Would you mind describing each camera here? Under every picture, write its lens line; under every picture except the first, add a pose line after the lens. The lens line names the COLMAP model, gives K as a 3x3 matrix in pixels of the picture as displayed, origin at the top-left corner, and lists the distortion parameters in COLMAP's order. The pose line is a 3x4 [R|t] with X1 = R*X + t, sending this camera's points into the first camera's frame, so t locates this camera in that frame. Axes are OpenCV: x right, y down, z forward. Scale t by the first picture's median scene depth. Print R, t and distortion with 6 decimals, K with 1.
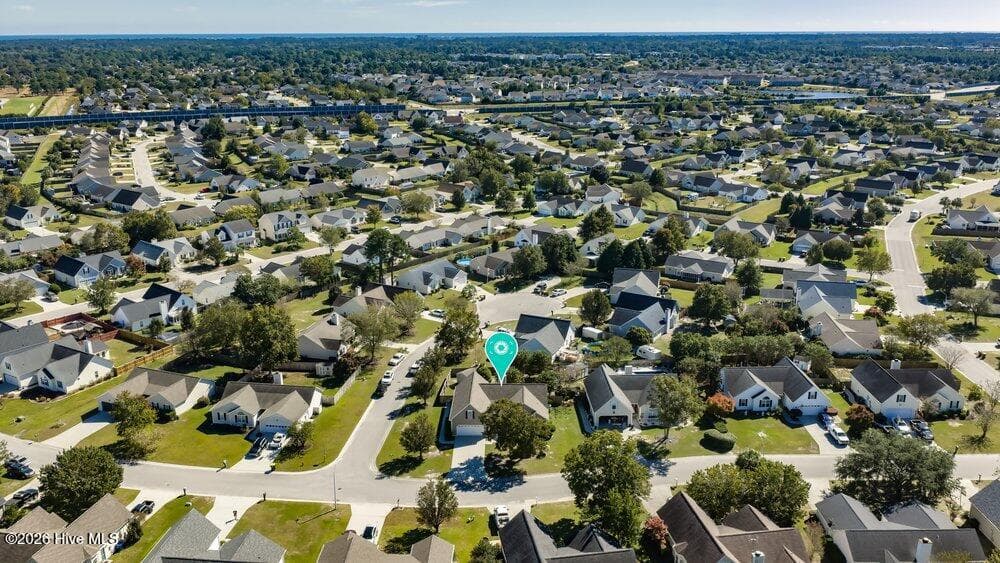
lens RADIAL K [[824.7, 0, 500.0], [0, 824.7, 281.5], [0, 0, 1]] dist [0.006298, -0.006272]
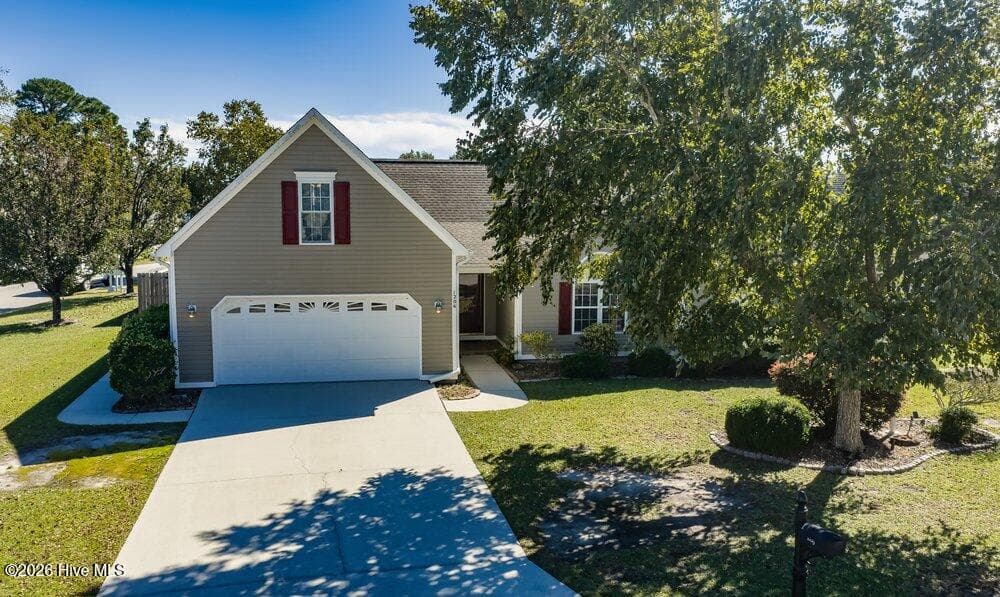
lens RADIAL K [[950.9, 0, 500.0], [0, 950.9, 298.5], [0, 0, 1]] dist [0.020075, 0.005281]
pose [[0.980266, -0.014740, 0.197133, -0.034235], [0.048939, 0.984270, -0.169760, 0.186059], [-0.191530, 0.176058, 0.965567, 0.775658]]
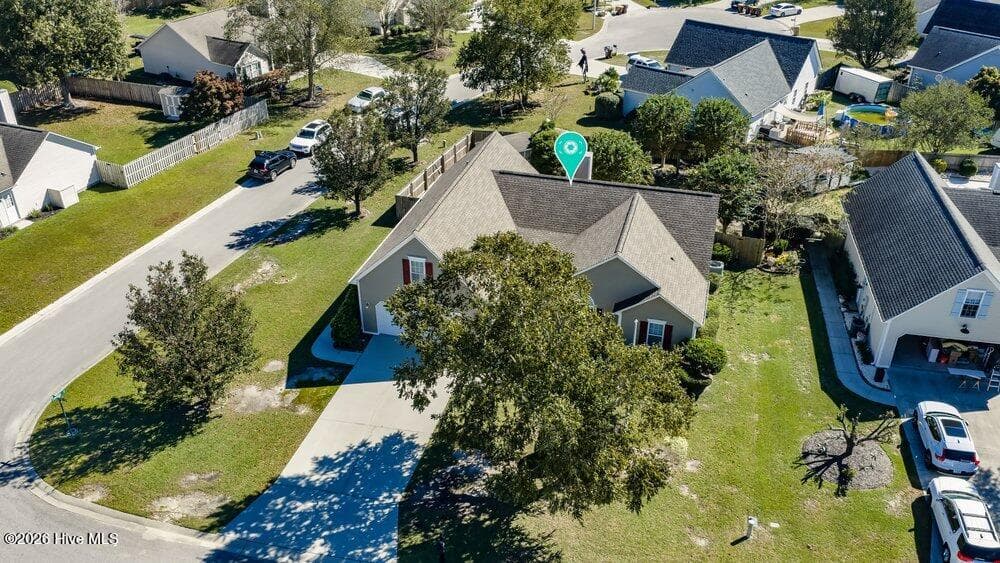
lens RADIAL K [[824.7, 0, 500.0], [0, 824.7, 281.5], [0, 0, 1]] dist [0.006298, -0.006272]
pose [[0.969221, 0.129460, -0.209404, 0.045816], [-0.076666, 0.966998, 0.242978, 0.086437], [0.233949, -0.219445, 0.947160, 0.677202]]
